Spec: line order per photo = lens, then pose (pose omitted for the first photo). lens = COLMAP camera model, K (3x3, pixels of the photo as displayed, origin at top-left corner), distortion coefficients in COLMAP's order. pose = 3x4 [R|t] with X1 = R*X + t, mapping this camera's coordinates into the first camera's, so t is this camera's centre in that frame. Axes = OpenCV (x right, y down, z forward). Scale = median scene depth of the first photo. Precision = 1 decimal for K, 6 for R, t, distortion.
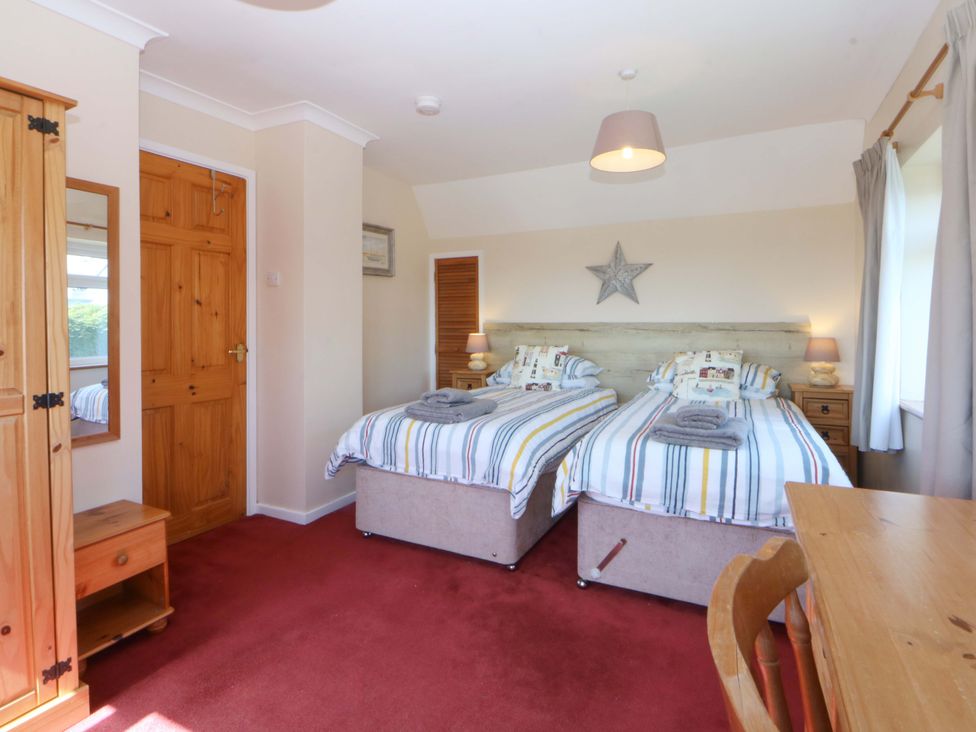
lens RADIAL K [[520.6, 0, 481.4], [0, 520.6, 316.5], [0, 0, 1]] dist [0.015122, -0.016925]
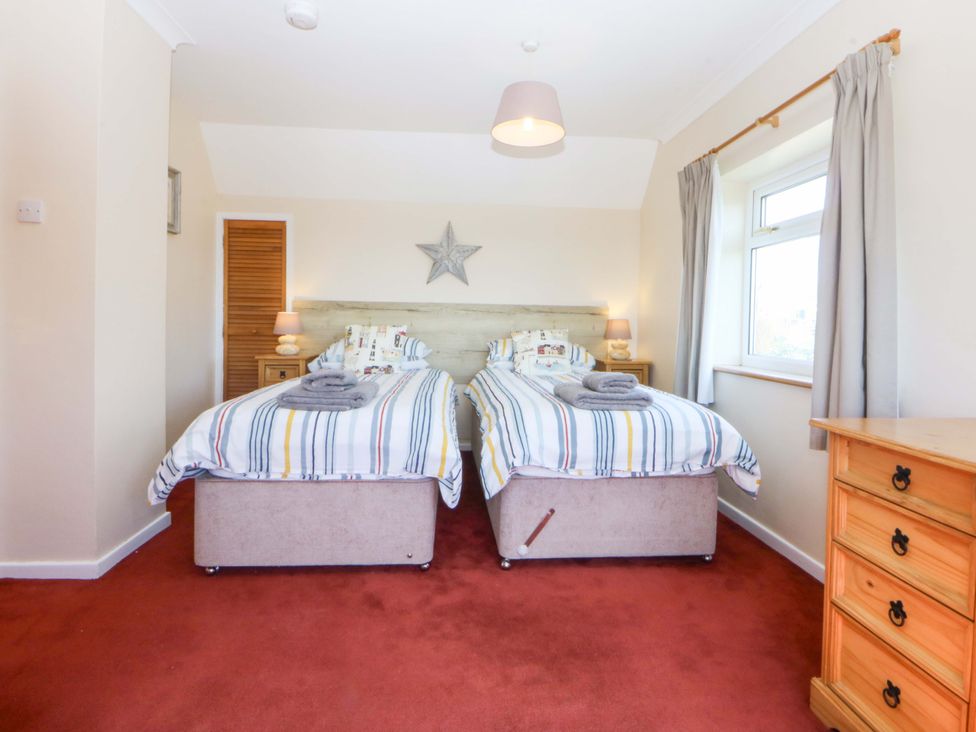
lens RADIAL K [[520.6, 0, 481.4], [0, 520.6, 316.5], [0, 0, 1]] dist [0.015122, -0.016925]
pose [[0.853789, 0.019843, 0.520241, -0.298205], [-0.025261, 0.999675, 0.003328, 0.048101], [-0.520006, -0.015983, 0.854013, 0.184033]]
